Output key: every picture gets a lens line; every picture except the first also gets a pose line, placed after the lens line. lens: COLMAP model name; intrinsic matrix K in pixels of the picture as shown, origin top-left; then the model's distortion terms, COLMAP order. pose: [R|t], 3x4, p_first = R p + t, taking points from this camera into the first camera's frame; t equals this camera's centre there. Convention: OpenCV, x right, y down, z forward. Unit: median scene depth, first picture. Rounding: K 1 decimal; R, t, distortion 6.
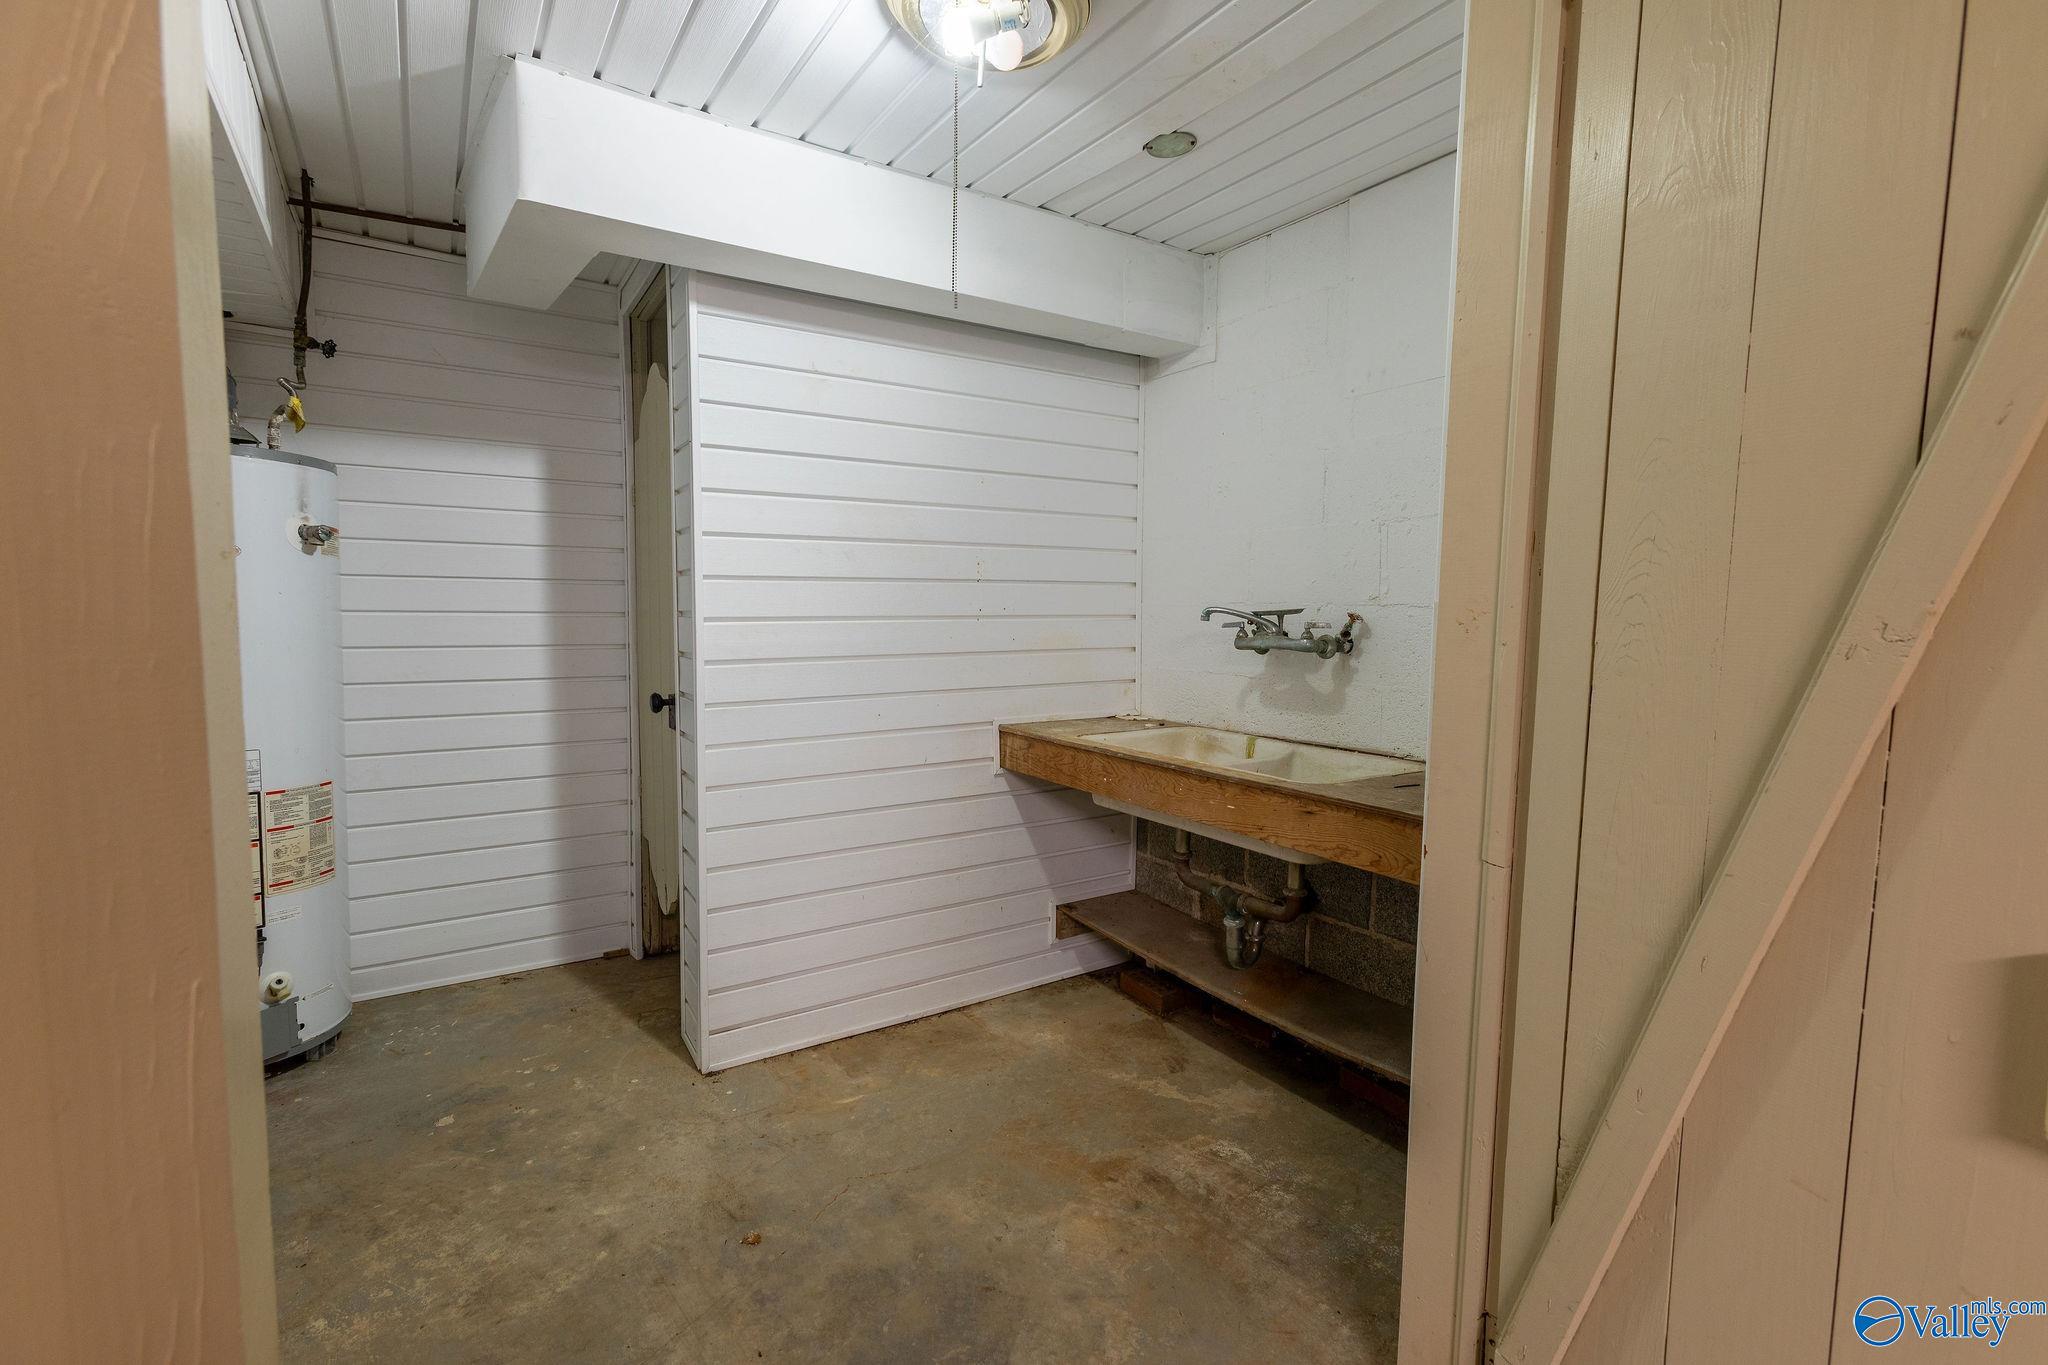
lens RADIAL K [[926.3, 0, 1020.8], [0, 926.3, 680.3], [0, 0, 1]] dist [-0.025437, 0.005433]
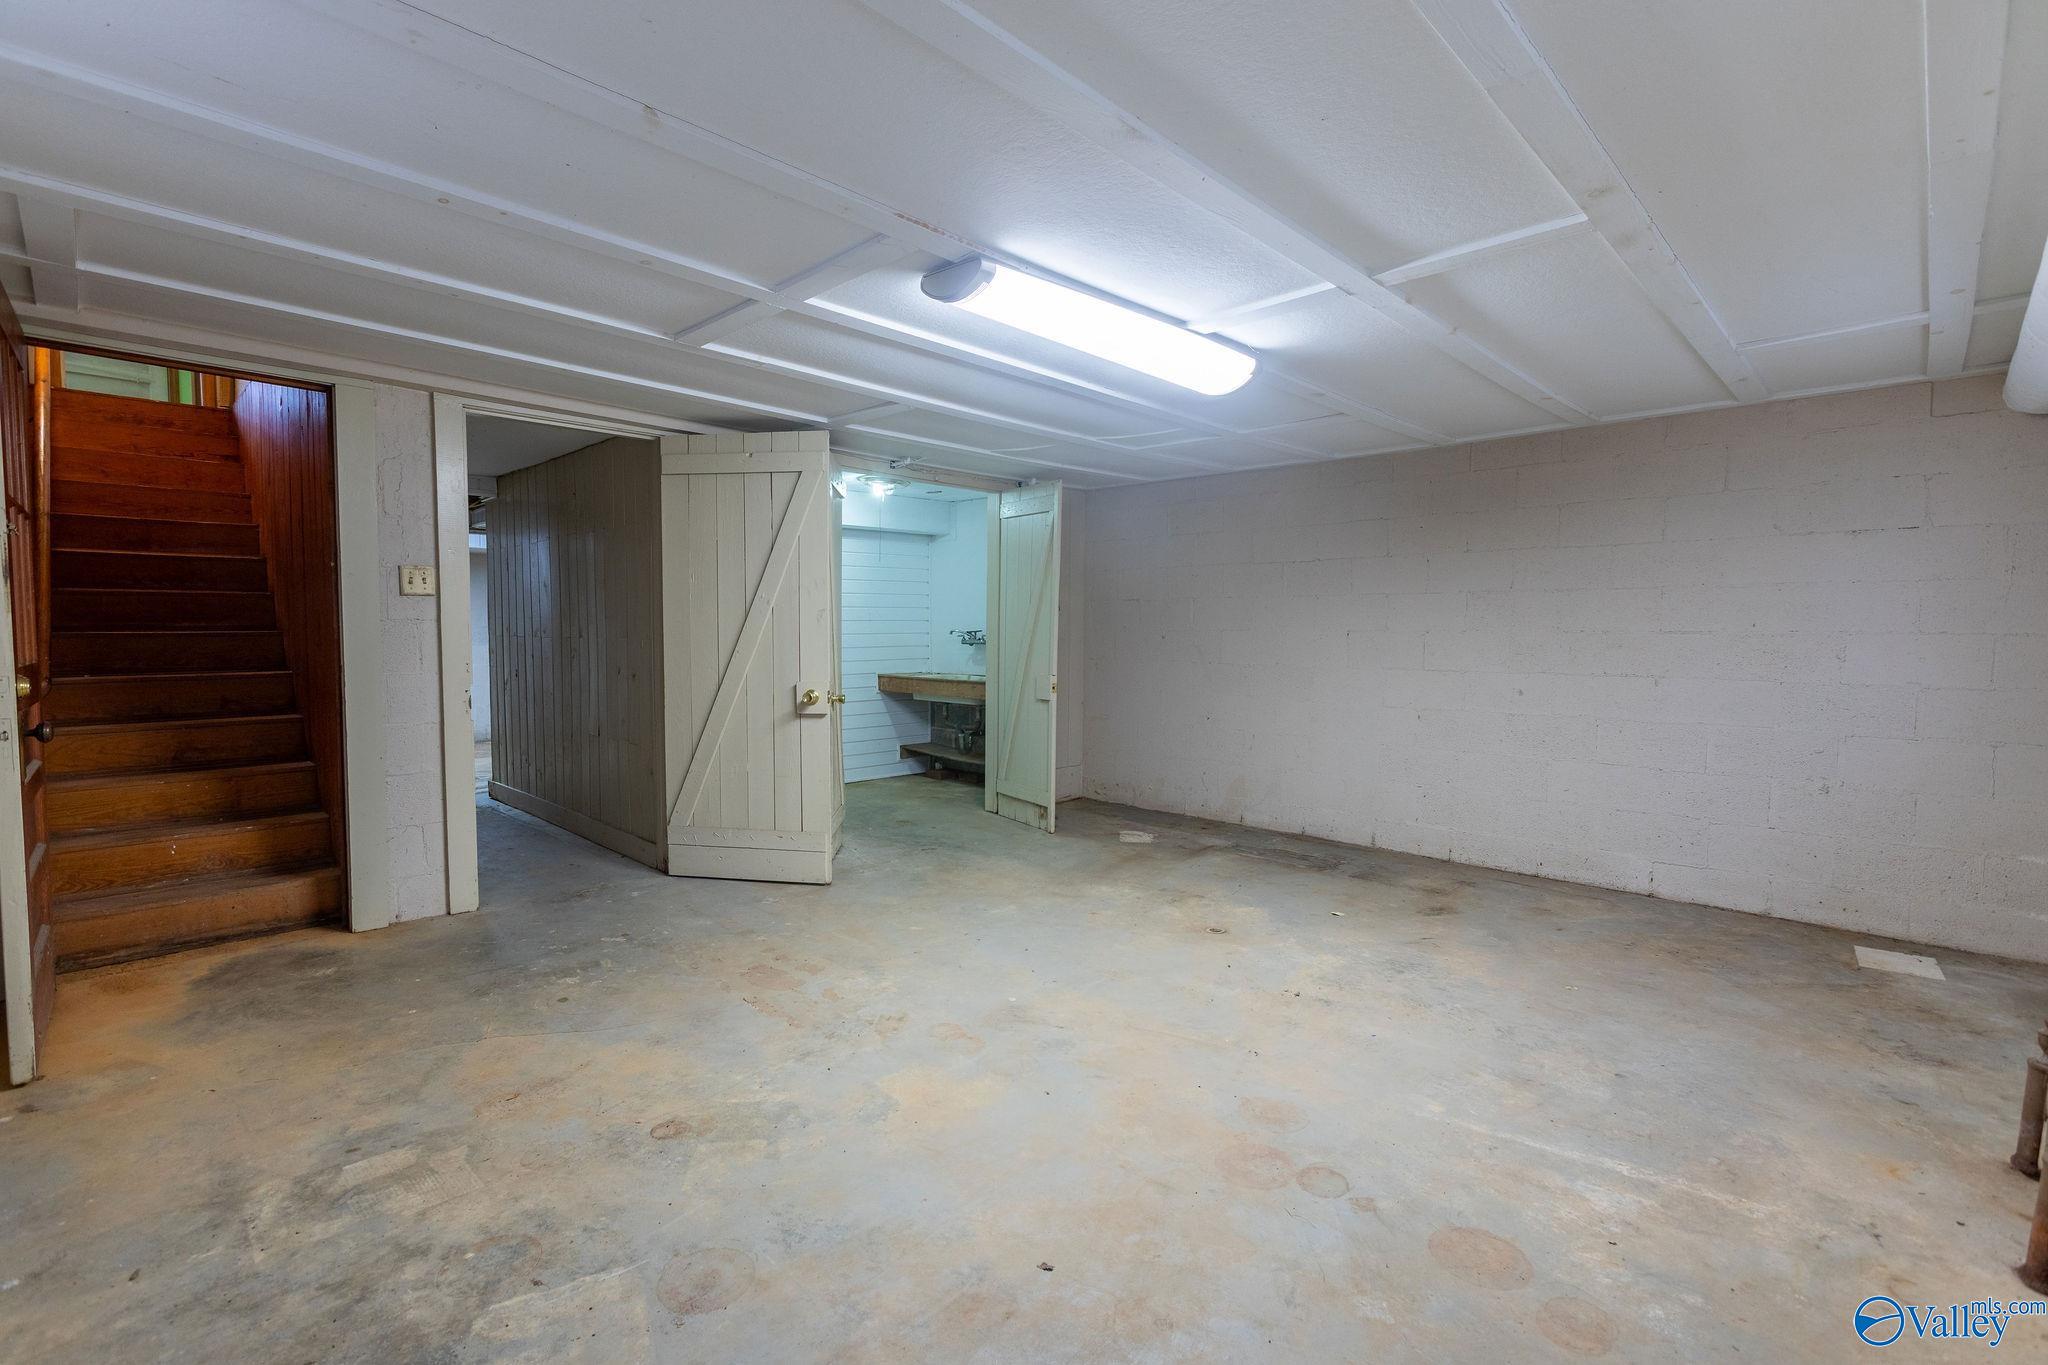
lens RADIAL K [[926.3, 0, 1022.9], [0, 926.3, 679.2], [0, 0, 1]] dist [-0.025437, 0.005433]
pose [[0.979263, -0.012779, 0.202189, -0.154647], [0.018443, 0.999488, -0.026151, 0.140834], [-0.201751, 0.029338, 0.978997, -1.705940]]
